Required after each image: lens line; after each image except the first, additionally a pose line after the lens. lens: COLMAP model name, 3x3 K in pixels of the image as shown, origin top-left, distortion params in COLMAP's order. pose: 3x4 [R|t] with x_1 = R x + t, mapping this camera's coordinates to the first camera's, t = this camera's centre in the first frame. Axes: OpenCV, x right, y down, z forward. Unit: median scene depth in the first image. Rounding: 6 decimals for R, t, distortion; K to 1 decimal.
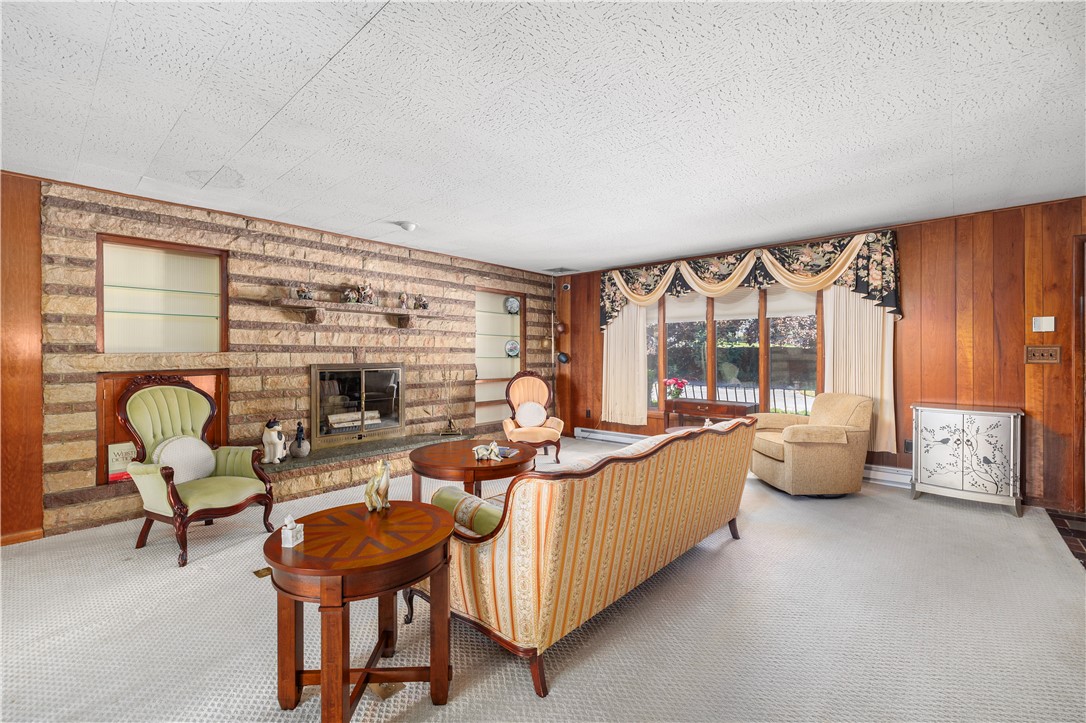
lens RADIAL K [[460.5, 0, 540.3], [0, 460.5, 357.5], [0, 0, 1]] dist [0.002379, -0.000639]
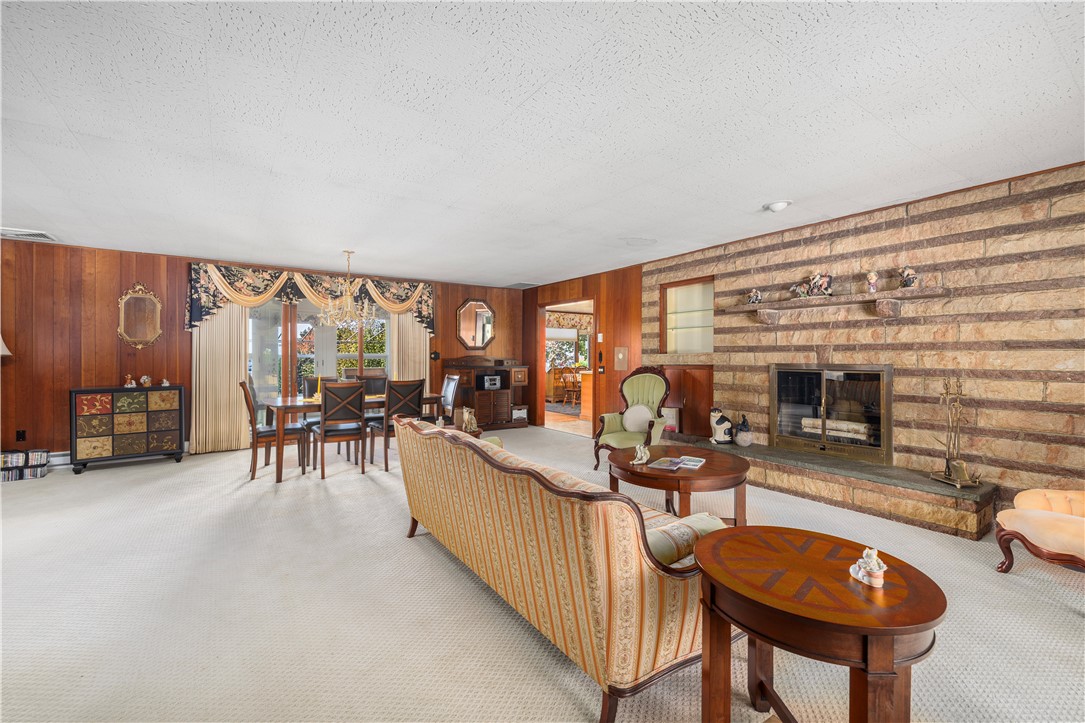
lens RADIAL K [[460.1, 0, 540.3], [0, 460.1, 357.4], [0, 0, 1]] dist [0.002379, -0.000639]
pose [[-0.233356, 0.003032, -0.972387, 0.589230], [-0.003996, 0.999984, 0.004077, -0.000958], [0.972383, 0.004837, -0.233340, 0.682110]]
